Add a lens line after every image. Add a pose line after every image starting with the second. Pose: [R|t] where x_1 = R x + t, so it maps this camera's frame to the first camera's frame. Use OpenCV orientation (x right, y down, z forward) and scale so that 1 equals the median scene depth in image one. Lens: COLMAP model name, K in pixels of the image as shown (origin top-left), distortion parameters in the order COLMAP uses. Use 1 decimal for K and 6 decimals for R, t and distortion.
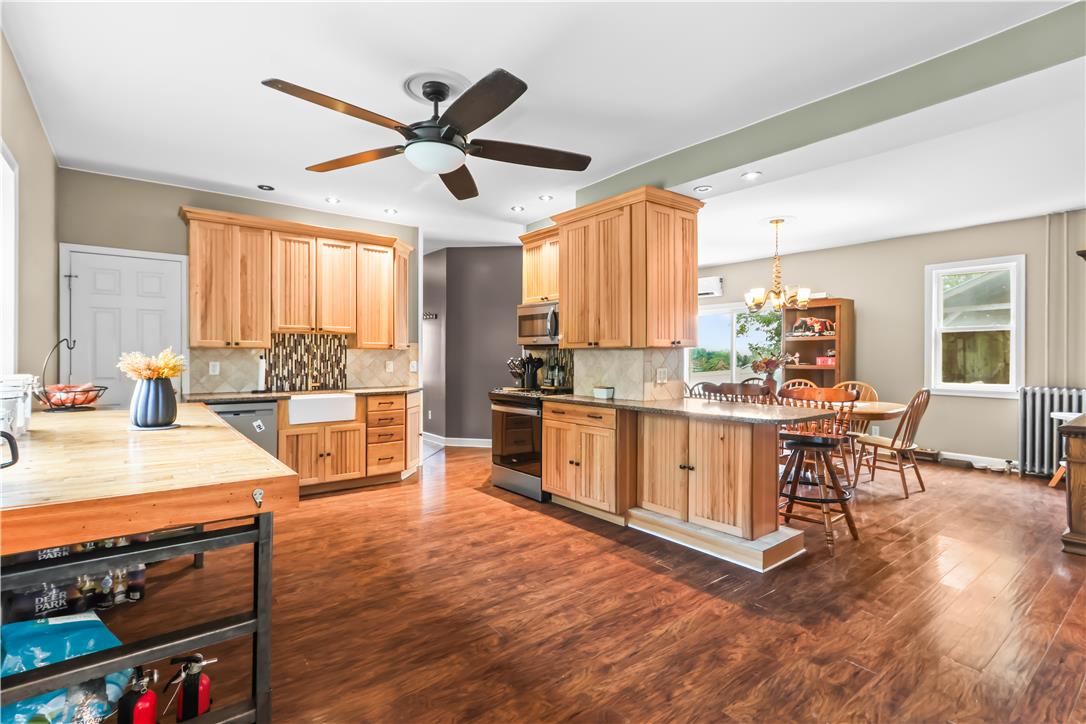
lens RADIAL K [[507.0, 0, 543.0], [0, 507.0, 362.0], [0, 0, 1]] dist [0.001099, 0.001177]
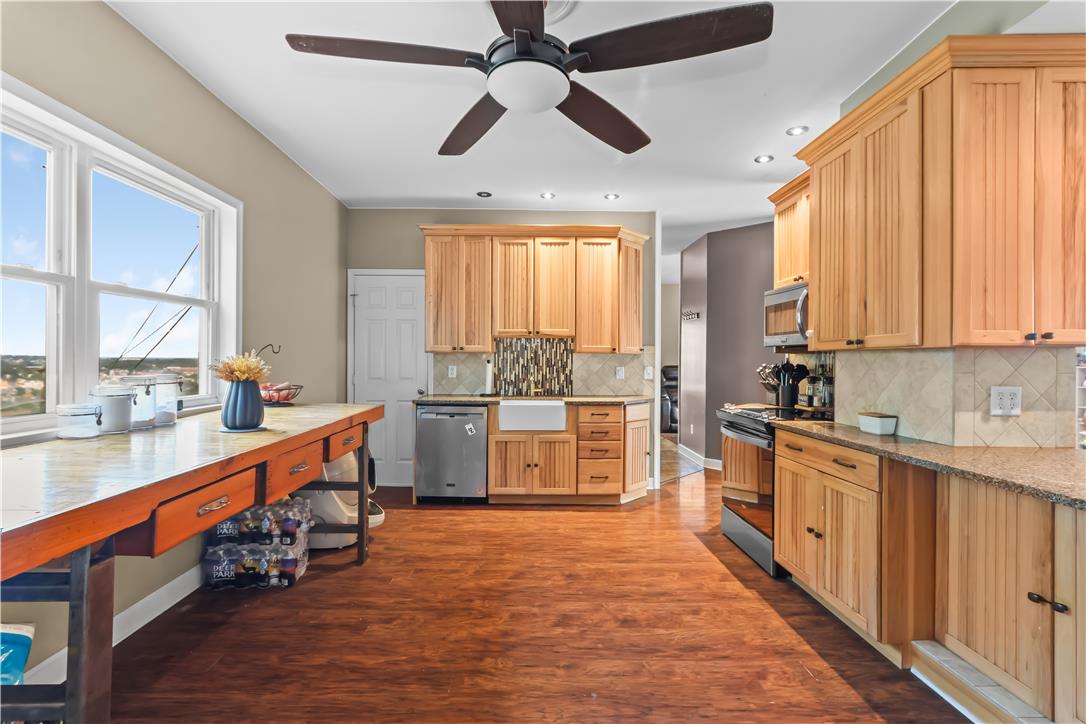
lens RADIAL K [[498.0, 0, 543.9], [0, 498.0, 363.9], [0, 0, 1]] dist [-0.004507, 0.005310]
pose [[0.795210, 0.007762, -0.606285, 0.156702], [-0.012652, 0.999913, -0.003793, -0.002536], [0.606203, 0.010687, 0.795238, 0.287841]]
